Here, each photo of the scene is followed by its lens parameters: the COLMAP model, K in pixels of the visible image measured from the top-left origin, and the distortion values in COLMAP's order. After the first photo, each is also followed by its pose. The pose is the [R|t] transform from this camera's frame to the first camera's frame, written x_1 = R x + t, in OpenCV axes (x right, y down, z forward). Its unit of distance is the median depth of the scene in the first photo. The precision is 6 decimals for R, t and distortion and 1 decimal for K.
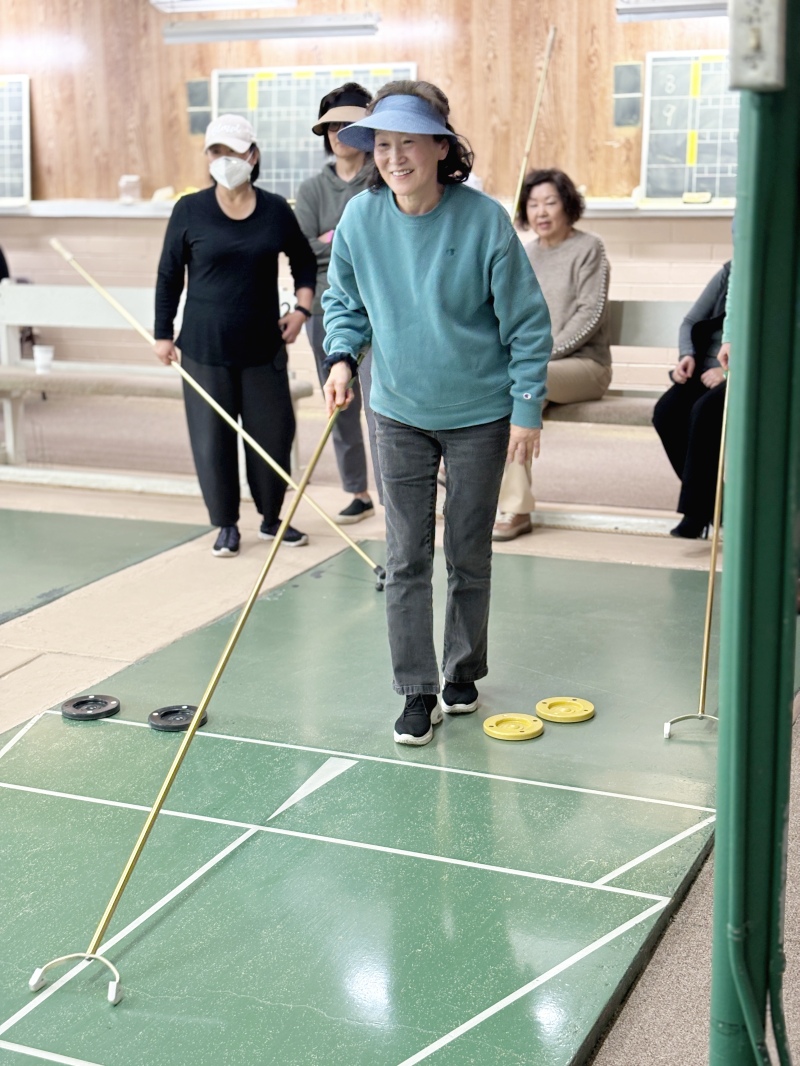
lens RADIAL K [[1622.2, 0, 402.1], [0, 1622.2, 536.8], [0, 0, 1]] dist [0.025248, 0.000000]
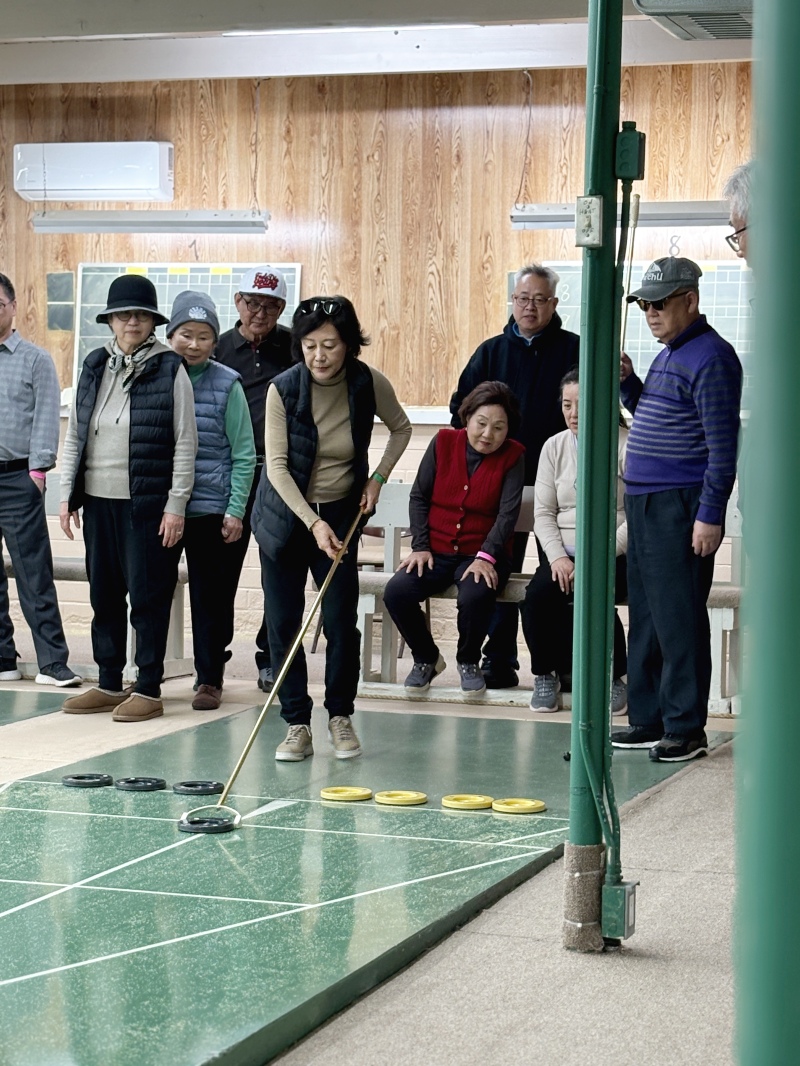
lens RADIAL K [[2489.7, 0, 415.0], [0, 2489.7, 558.2], [0, 0, 1]] dist [0.175083, 0.000000]
pose [[0.995273, 0.027563, 0.093124, -0.059097], [-0.010500, 0.983799, -0.178967, 0.144963], [-0.096548, 0.177143, 0.979438, -0.424006]]
